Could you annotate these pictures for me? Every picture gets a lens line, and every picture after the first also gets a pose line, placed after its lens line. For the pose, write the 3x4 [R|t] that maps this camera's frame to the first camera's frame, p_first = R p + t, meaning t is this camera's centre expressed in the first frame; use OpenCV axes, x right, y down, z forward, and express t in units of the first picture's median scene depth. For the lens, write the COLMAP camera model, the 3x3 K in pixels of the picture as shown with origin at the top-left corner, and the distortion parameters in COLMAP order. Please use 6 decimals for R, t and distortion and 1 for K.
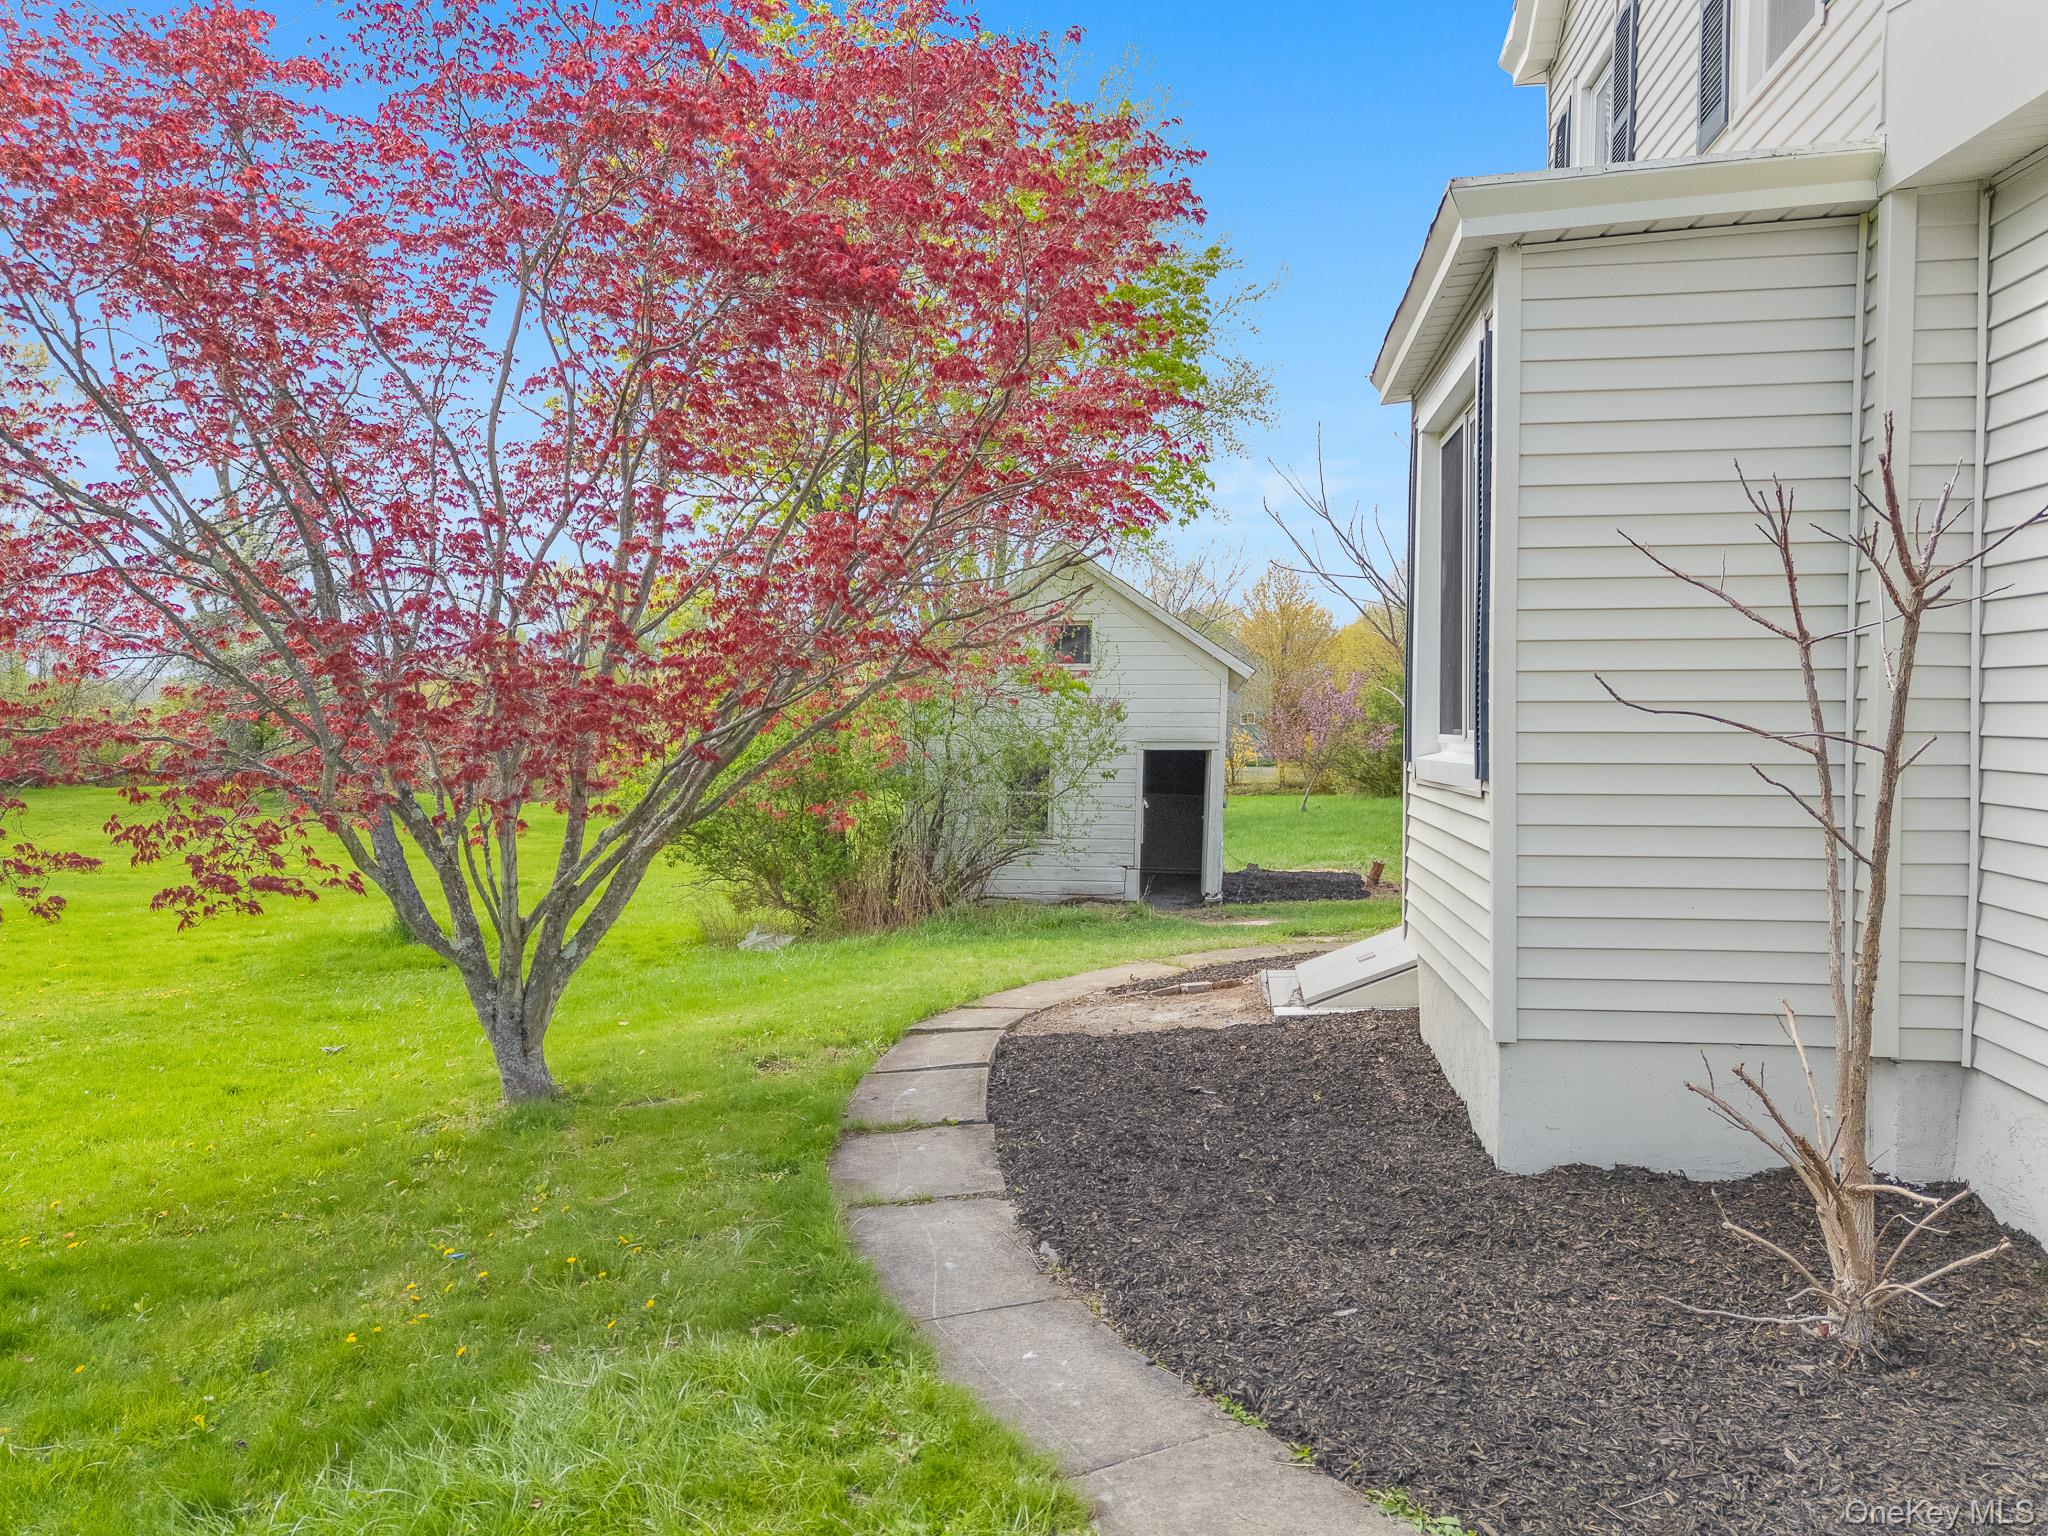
lens RADIAL K [[1474.7, 0, 1024.0], [0, 1474.7, 768.0], [0, 0, 1]] dist [0.116004, -0.132199]
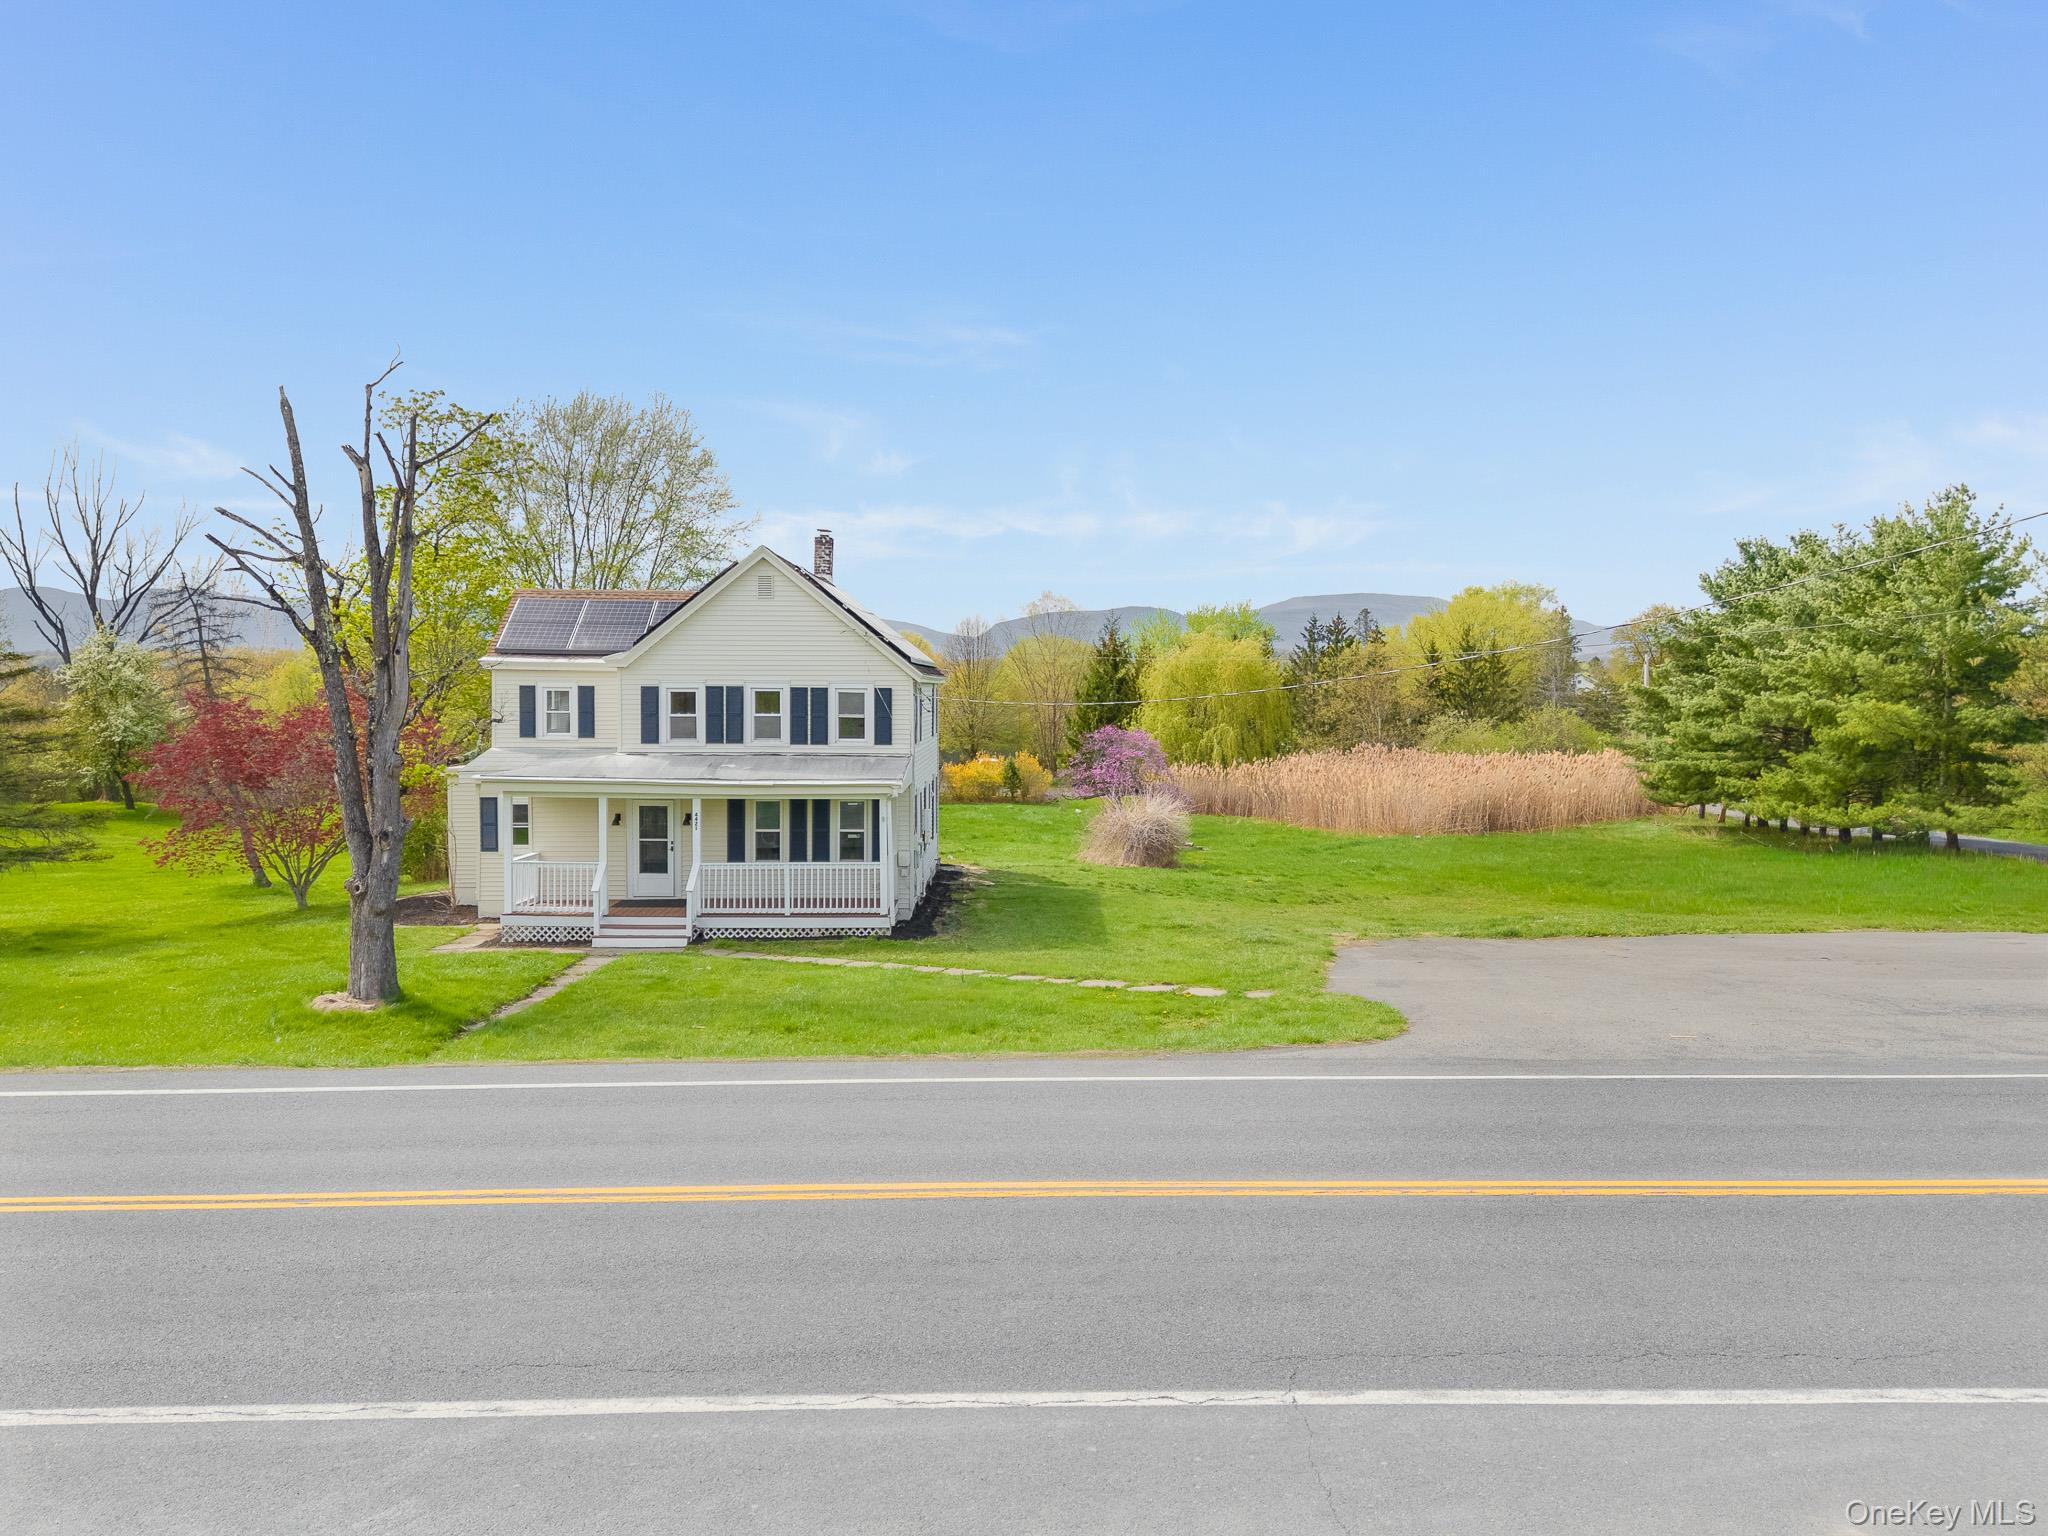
lens RADIAL K [[1474.7, 0, 1024.0], [0, 1474.7, 768.0], [0, 0, 1]] dist [0.116004, -0.132199]
pose [[0.992111, -0.004815, 0.125268, 1.449349], [0.002728, 0.999855, 0.016825, -0.334812], [-0.125331, -0.016350, 0.991980, -4.336257]]
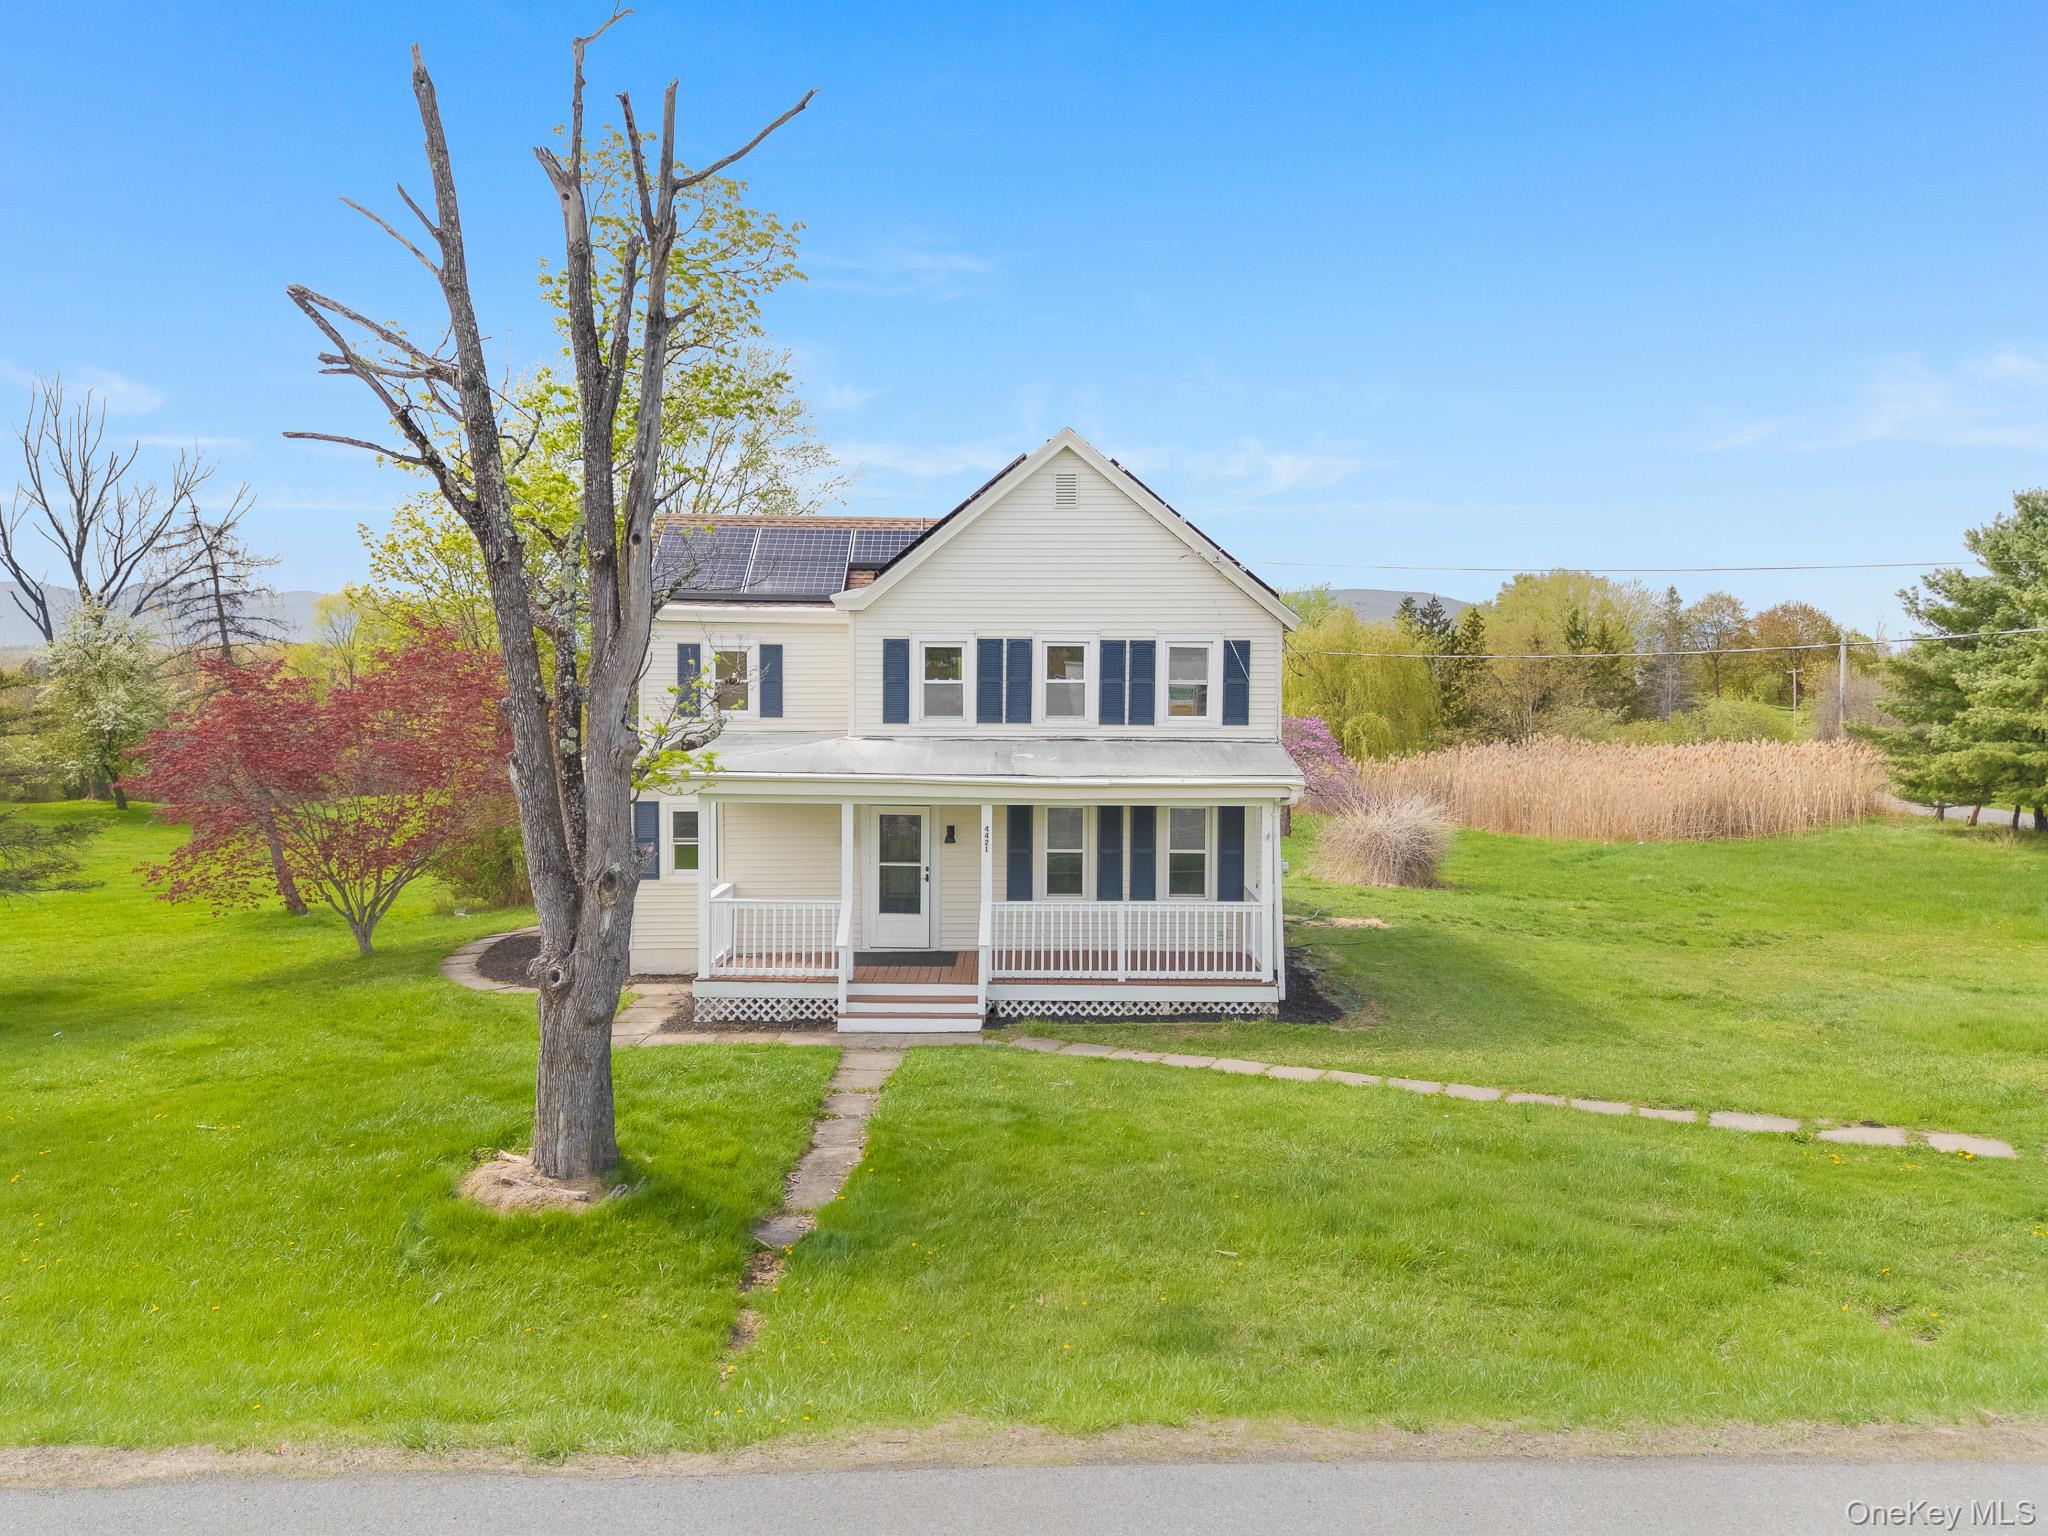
lens RADIAL K [[1474.7, 0, 1024.0], [0, 1474.7, 768.0], [0, 0, 1]] dist [0.116004, -0.132199]
pose [[0.991407, -0.005204, 0.130707, 0.787595], [0.002625, 0.999799, 0.019898, -0.304951], [-0.130784, -0.019384, 0.991221, -2.851254]]
